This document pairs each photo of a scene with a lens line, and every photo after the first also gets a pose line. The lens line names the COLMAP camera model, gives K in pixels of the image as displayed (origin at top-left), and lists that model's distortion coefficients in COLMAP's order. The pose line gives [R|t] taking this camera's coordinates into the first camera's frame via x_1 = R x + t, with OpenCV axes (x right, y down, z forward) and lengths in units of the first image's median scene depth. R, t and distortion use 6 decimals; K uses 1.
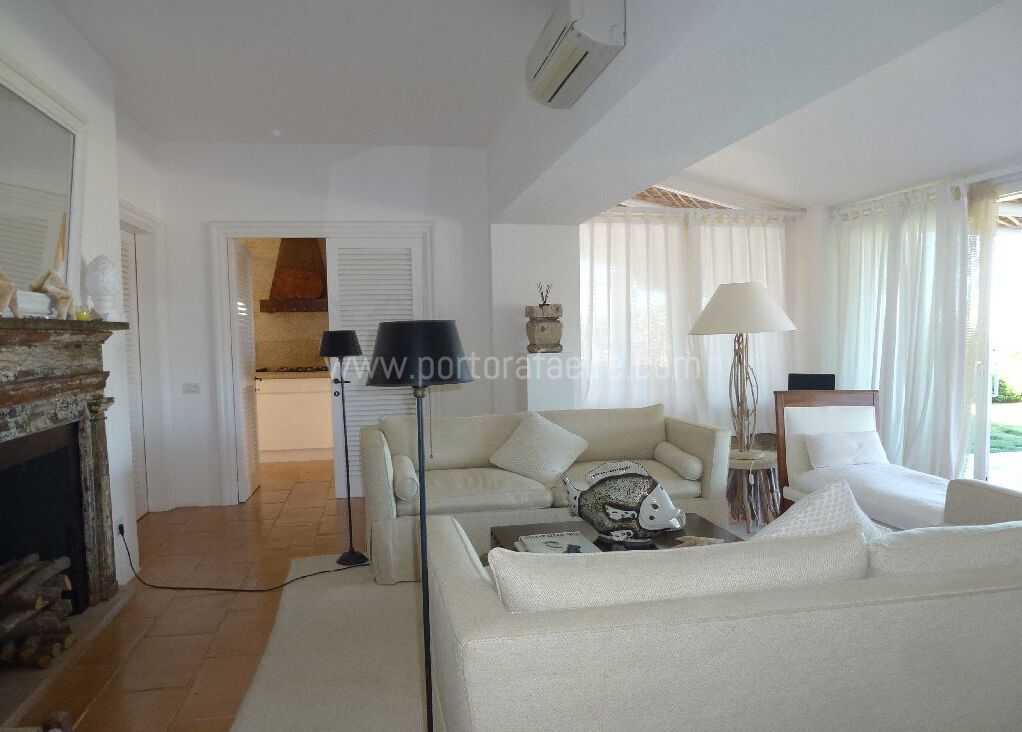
lens RADIAL K [[724.7, 0, 514.3], [0, 724.7, 367.5], [0, 0, 1]] dist [-0.062765, 0.032176]
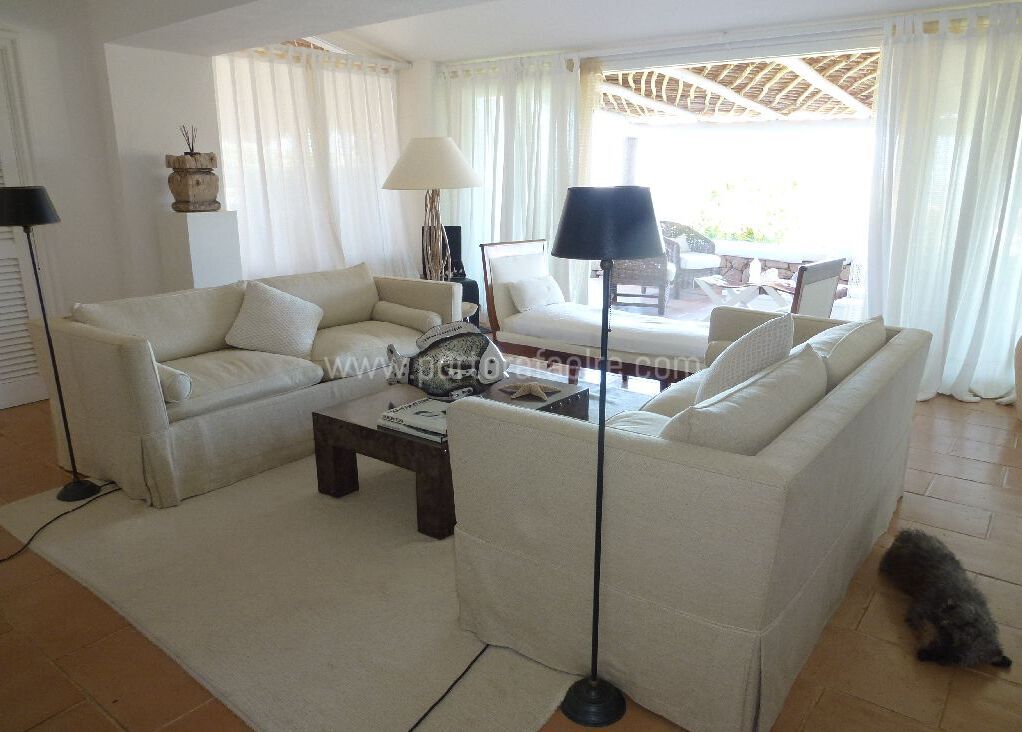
lens RADIAL K [[724.7, 0, 510.5], [0, 724.7, 370.2], [0, 0, 1]] dist [-0.062765, 0.032176]
pose [[0.760096, -0.154641, 0.631142, -0.281637], [0.020536, 0.976502, 0.214528, -0.012568], [-0.649487, -0.150101, 0.745411, 0.121636]]
